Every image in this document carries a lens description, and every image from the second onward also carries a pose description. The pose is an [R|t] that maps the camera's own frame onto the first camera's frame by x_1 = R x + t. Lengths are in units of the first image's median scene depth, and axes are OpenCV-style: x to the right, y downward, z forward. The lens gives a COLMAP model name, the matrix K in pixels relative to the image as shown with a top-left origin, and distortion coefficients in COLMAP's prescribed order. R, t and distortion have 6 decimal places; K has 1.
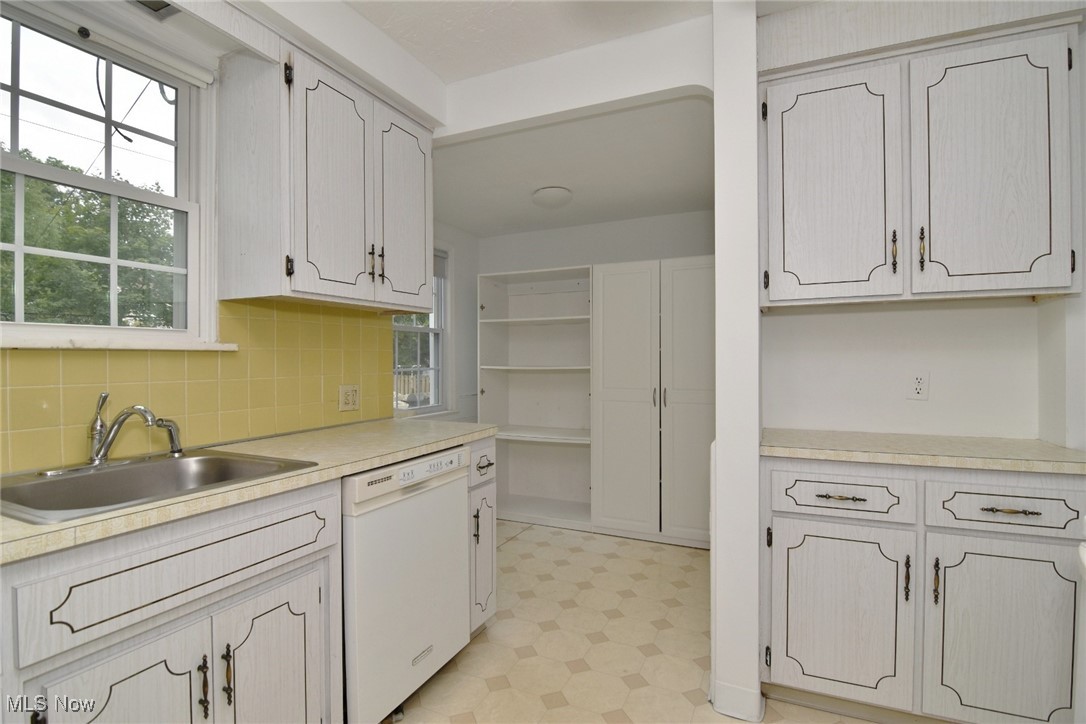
lens RADIAL K [[531.1, 0, 538.9], [0, 531.1, 362.1], [0, 0, 1]] dist [-0.001444, -0.016037]
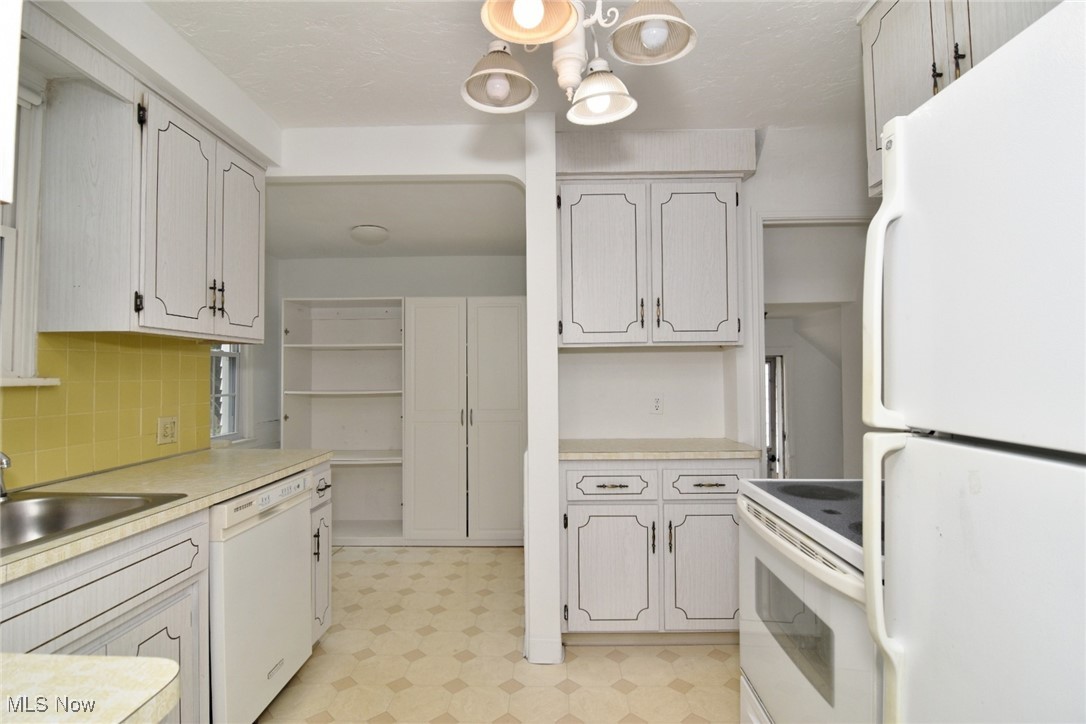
lens RADIAL K [[538.5, 0, 543.0], [0, 538.5, 362.0], [0, 0, 1]] dist [0.001618, -0.016282]
pose [[0.913390, 0.006378, 0.407035, -0.167400], [0.006480, 0.999523, -0.030202, -0.029153], [-0.407033, 0.030224, 0.912913, -0.221225]]
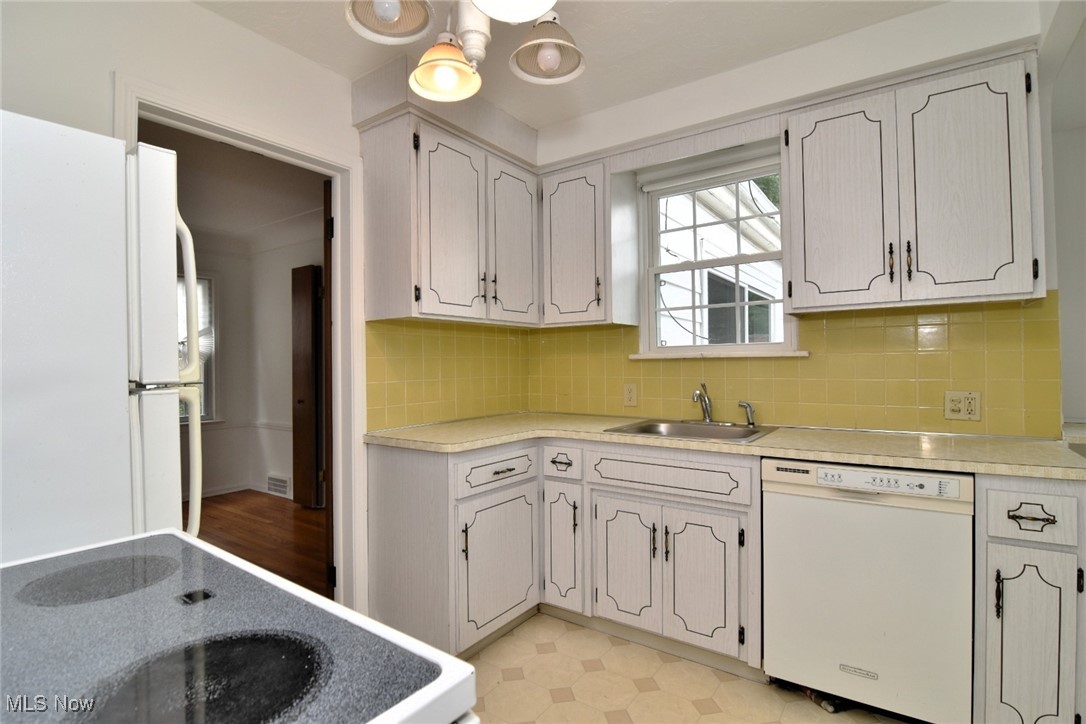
lens RADIAL K [[531.1, 0, 538.9], [0, 531.1, 362.1], [0, 0, 1]] dist [-0.001444, -0.016037]
pose [[-0.188855, -0.001075, -0.982004, 0.808424], [0.003101, 0.999994, -0.001692, -0.007394], [0.982000, -0.003365, -0.188850, 0.601069]]
